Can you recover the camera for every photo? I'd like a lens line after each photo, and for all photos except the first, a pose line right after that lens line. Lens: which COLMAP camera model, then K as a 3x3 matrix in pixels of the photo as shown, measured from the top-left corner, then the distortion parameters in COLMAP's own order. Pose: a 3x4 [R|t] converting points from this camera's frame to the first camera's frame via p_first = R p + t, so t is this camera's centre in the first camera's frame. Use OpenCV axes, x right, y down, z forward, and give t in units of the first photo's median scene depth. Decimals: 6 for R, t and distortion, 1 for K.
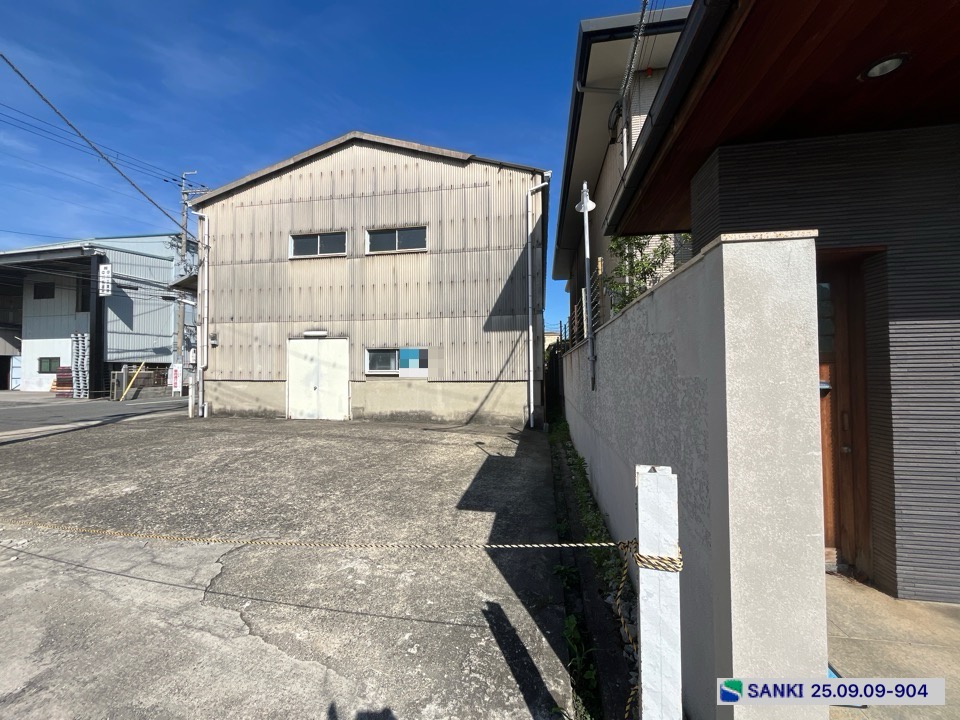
lens RADIAL K [[390.1, 0, 477.1], [0, 390.1, 360.6], [0, 0, 1]] dist [-0.002394, 0.000061]
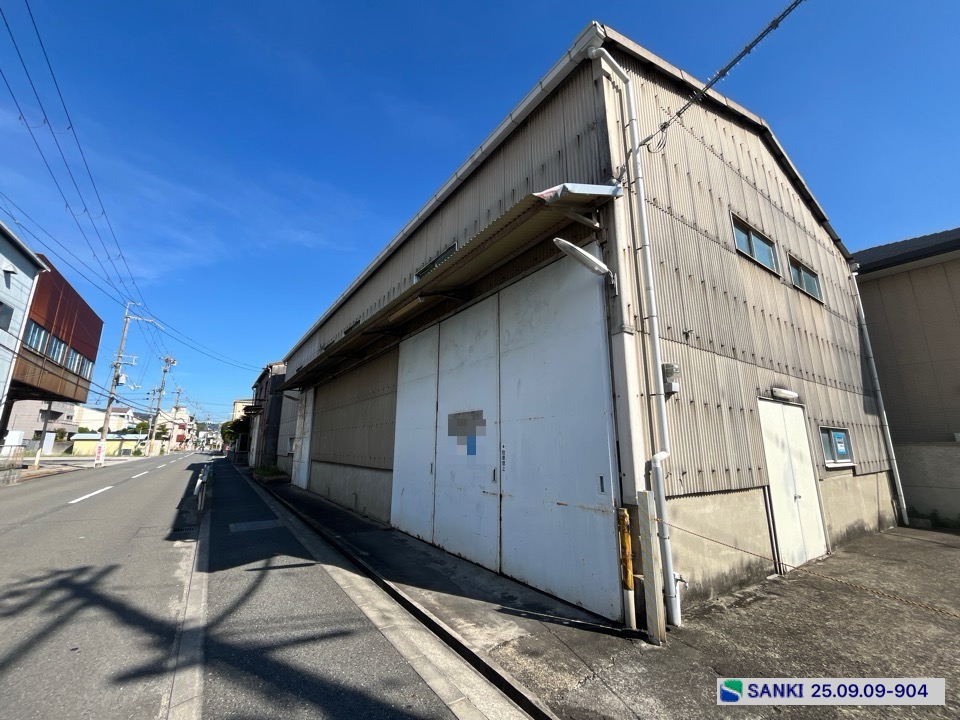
lens RADIAL K [[390.1, 0, 477.1], [0, 390.1, 360.6], [0, 0, 1]] dist [-0.002394, 0.000061]
pose [[0.719228, 0.158449, 0.676465, -1.115745], [-0.025322, 0.978979, -0.202385, 0.007033], [-0.694313, 0.128432, 0.708121, 0.914663]]
